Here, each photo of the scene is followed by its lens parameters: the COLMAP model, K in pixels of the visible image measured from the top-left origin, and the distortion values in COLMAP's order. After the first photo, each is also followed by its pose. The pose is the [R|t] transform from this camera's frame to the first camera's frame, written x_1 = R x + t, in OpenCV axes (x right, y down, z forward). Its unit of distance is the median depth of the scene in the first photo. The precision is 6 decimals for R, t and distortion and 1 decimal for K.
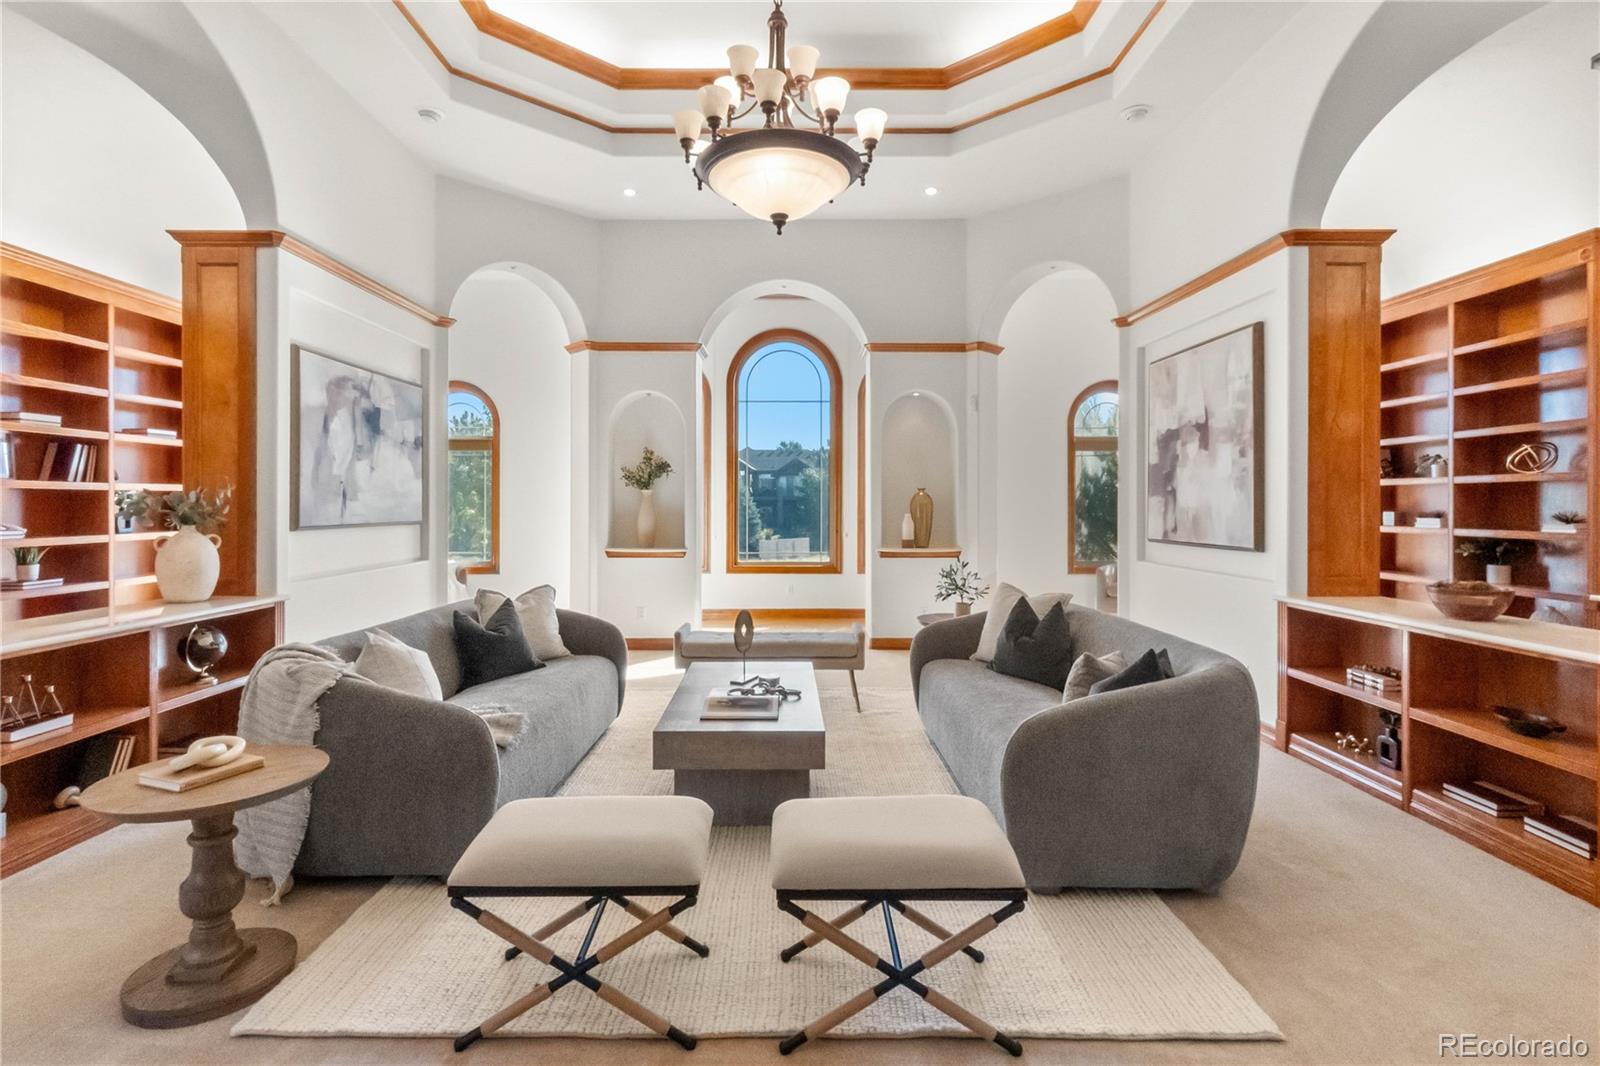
lens RADIAL K [[753.2, 0, 798.9], [0, 753.2, 519.2], [0, 0, 1]] dist [-0.005302, 0.000011]
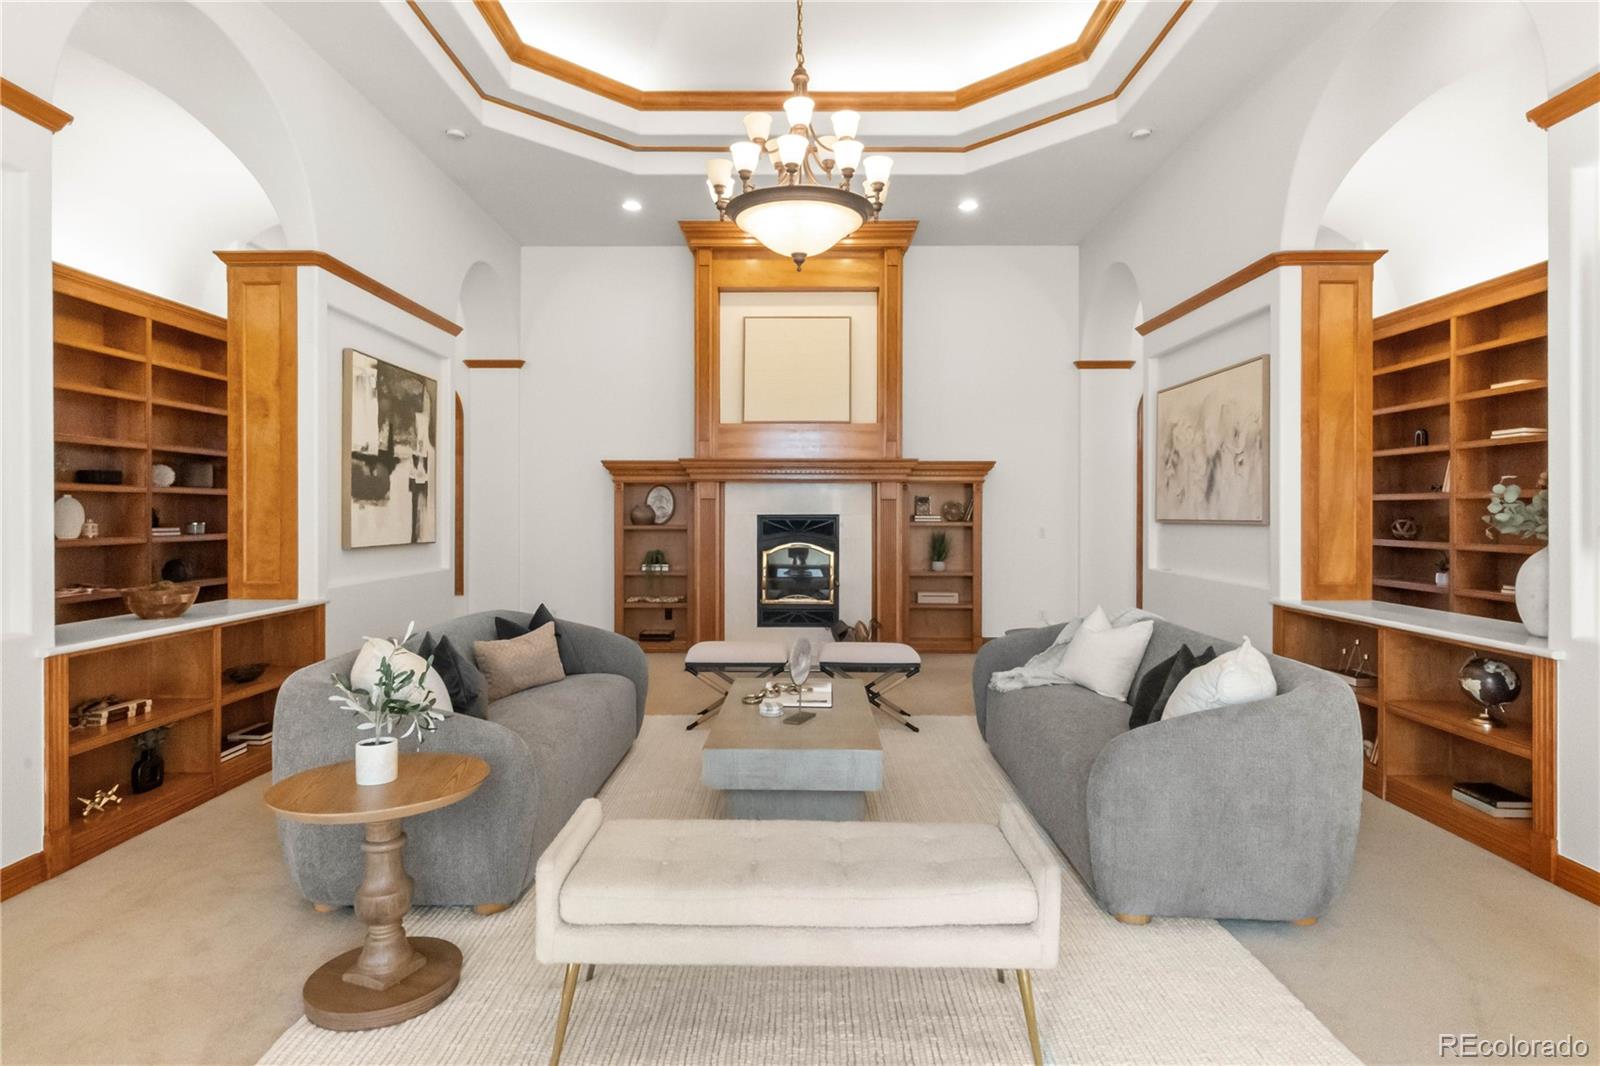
lens RADIAL K [[831.7, 0, 800.9], [0, 831.7, 529.4], [0, 0, 1]] dist [-0.000979, -0.000111]
pose [[0.999759, -0.000320, -0.021970, 0.002678], [0.000357, 0.999999, 0.001664, 0.001624], [0.021969, -0.001671, 0.999757, -0.173963]]
